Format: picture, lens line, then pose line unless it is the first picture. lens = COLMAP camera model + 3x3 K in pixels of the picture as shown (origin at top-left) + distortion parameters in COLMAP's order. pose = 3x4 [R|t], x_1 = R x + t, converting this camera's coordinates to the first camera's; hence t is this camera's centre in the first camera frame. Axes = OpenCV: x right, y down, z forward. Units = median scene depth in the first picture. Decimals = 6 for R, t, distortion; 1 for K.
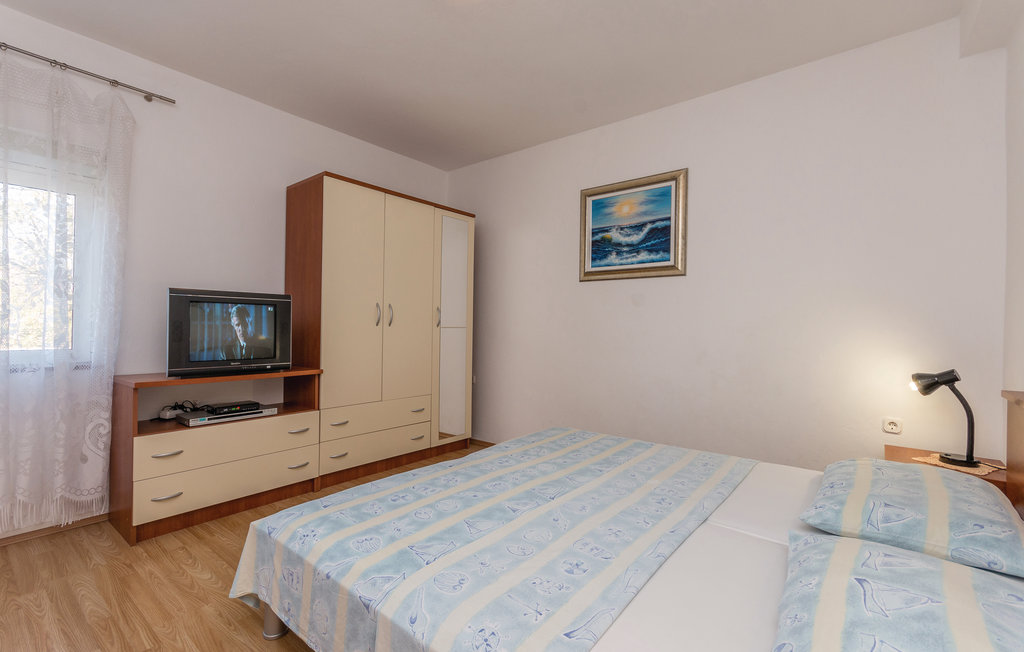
lens RADIAL K [[448.1, 0, 518.2], [0, 448.1, 323.8], [0, 0, 1]] dist [-0.003897, -0.000409]
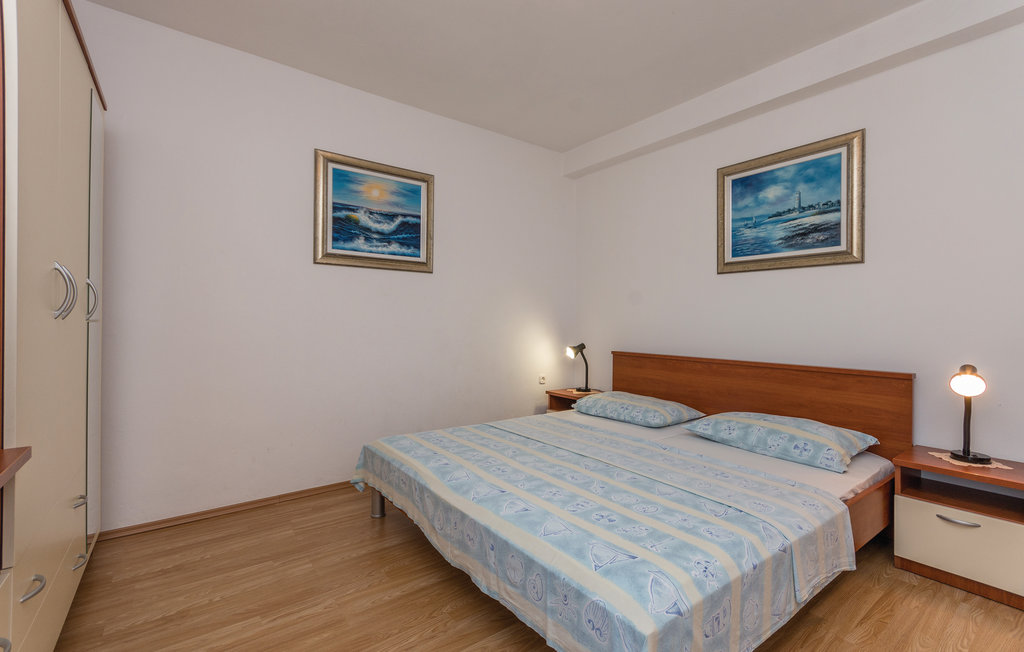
lens RADIAL K [[448.1, 0, 518.2], [0, 448.1, 323.8], [0, 0, 1]] dist [-0.003897, -0.000409]
pose [[0.256918, -0.009801, 0.966384, -0.602850], [-0.012448, 0.999832, 0.013449, -0.001844], [-0.966353, -0.015485, 0.256753, 0.491700]]
